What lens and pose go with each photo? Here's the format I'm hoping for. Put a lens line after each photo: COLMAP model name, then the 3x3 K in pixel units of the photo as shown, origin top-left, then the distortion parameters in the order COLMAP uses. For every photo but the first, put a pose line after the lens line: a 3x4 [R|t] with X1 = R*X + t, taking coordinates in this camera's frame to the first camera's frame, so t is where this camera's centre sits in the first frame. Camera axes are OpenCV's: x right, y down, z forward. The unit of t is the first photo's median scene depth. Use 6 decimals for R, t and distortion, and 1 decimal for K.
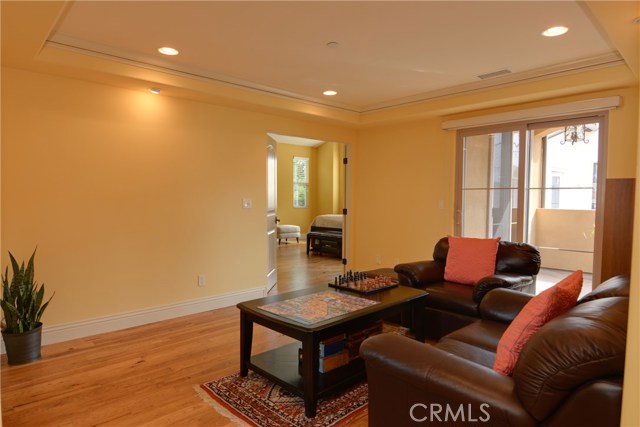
lens RADIAL K [[389.1, 0, 317.3], [0, 389.1, 217.1], [0, 0, 1]] dist [0.002312, -0.016498]
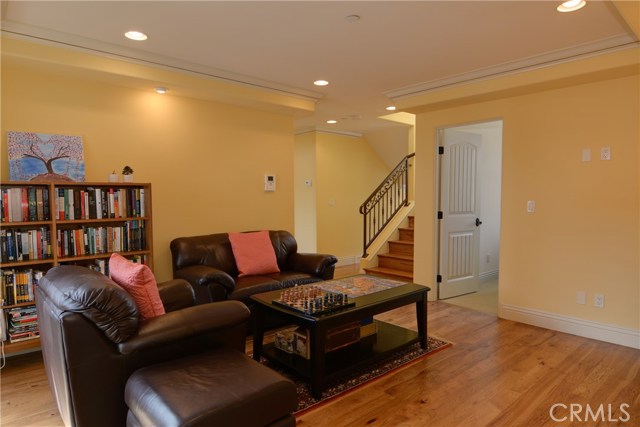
lens RADIAL K [[389.1, 0, 317.3], [0, 389.1, 217.1], [0, 0, 1]] dist [0.002312, -0.016498]
pose [[-0.999645, -0.004531, 0.026244, 0.103359], [-0.001809, 0.994699, 0.102817, -0.107712], [-0.026571, 0.102733, -0.994354, 2.087267]]
